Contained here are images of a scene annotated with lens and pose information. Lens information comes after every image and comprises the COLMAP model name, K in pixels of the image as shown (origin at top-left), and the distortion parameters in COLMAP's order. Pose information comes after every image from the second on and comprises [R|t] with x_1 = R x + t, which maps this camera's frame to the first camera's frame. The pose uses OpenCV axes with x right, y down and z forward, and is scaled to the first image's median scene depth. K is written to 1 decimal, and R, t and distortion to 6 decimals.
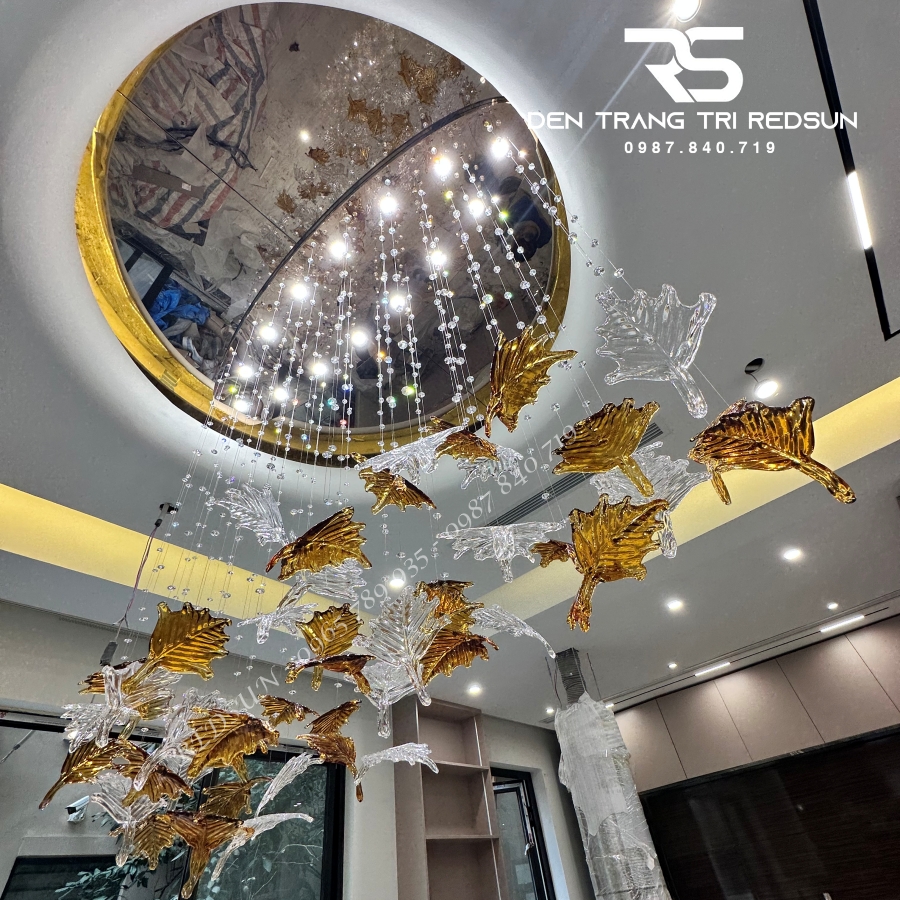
lens RADIAL K [[478.7, 0, 450.0], [0, 478.7, 450.0], [0, 0, 1]] dist [-0.001693, 0.000069]
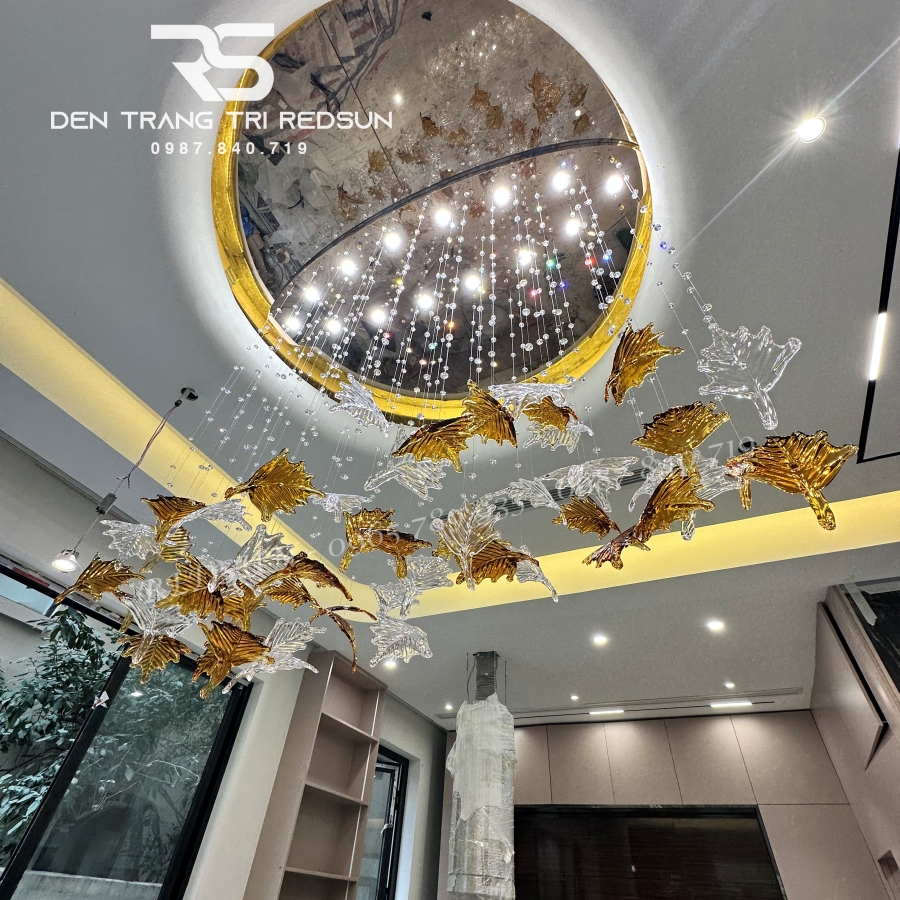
lens RADIAL K [[477.6, 0, 449.7], [0, 477.6, 450.8], [0, 0, 1]] dist [-0.001960, 0.001685]
pose [[0.943108, 0.324714, 0.071467, -0.057924], [-0.324536, 0.945763, -0.014413, 0.043261], [-0.072271, -0.009601, 0.997339, -0.039642]]
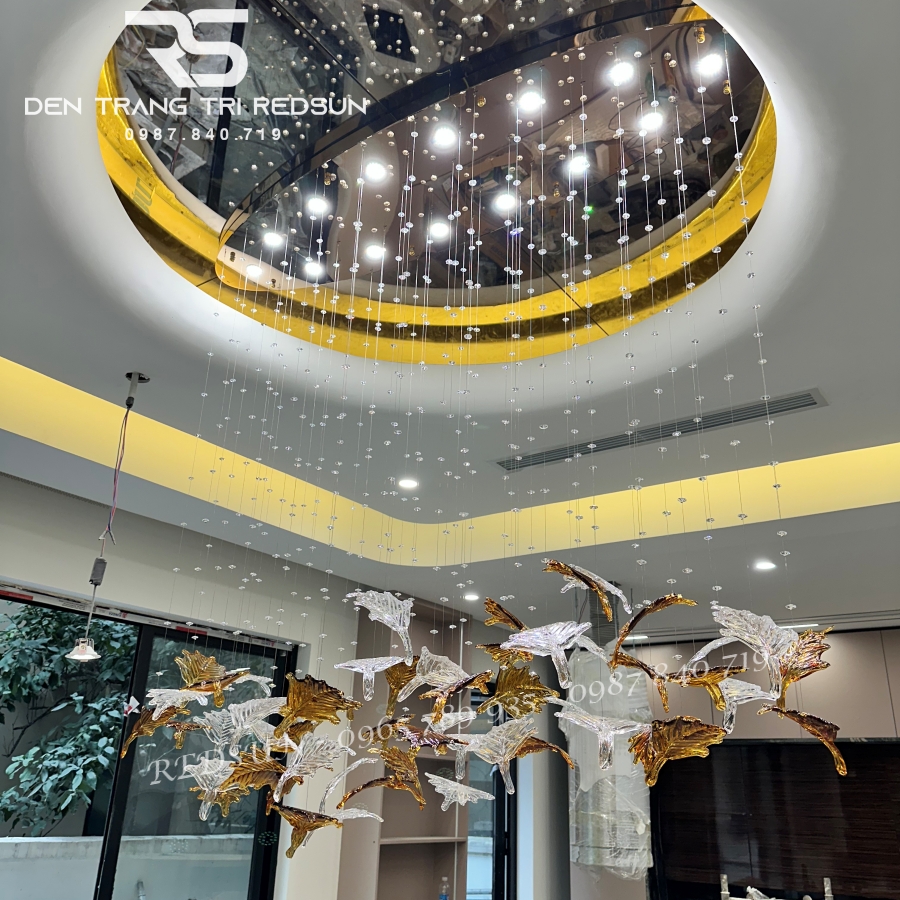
lens RADIAL K [[848.6, 0, 450.0], [0, 848.6, 450.0], [0, 0, 1]] dist [0.013473, -0.013115]
pose [[0.982523, 0.180864, 0.044005, -0.092546], [-0.184091, 0.909169, 0.373526, -0.221776], [0.027549, -0.375099, 0.926575, -0.154367]]
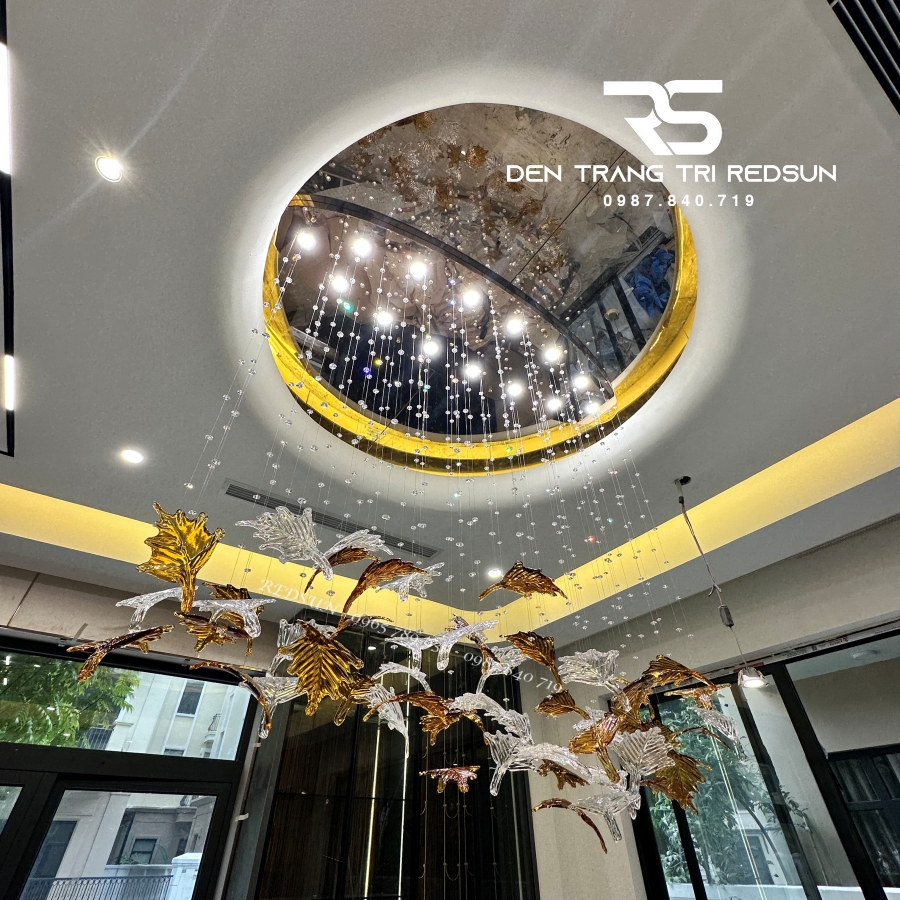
lens RADIAL K [[480.6, 0, 450.0], [0, 480.6, 450.0], [0, 0, 1]] dist [-0.004312, -0.000295]
pose [[-0.237035, -0.532740, -0.812405, 0.283461], [0.708247, 0.477635, -0.519857, 0.173066], [0.664982, -0.698608, 0.264096, 0.252566]]
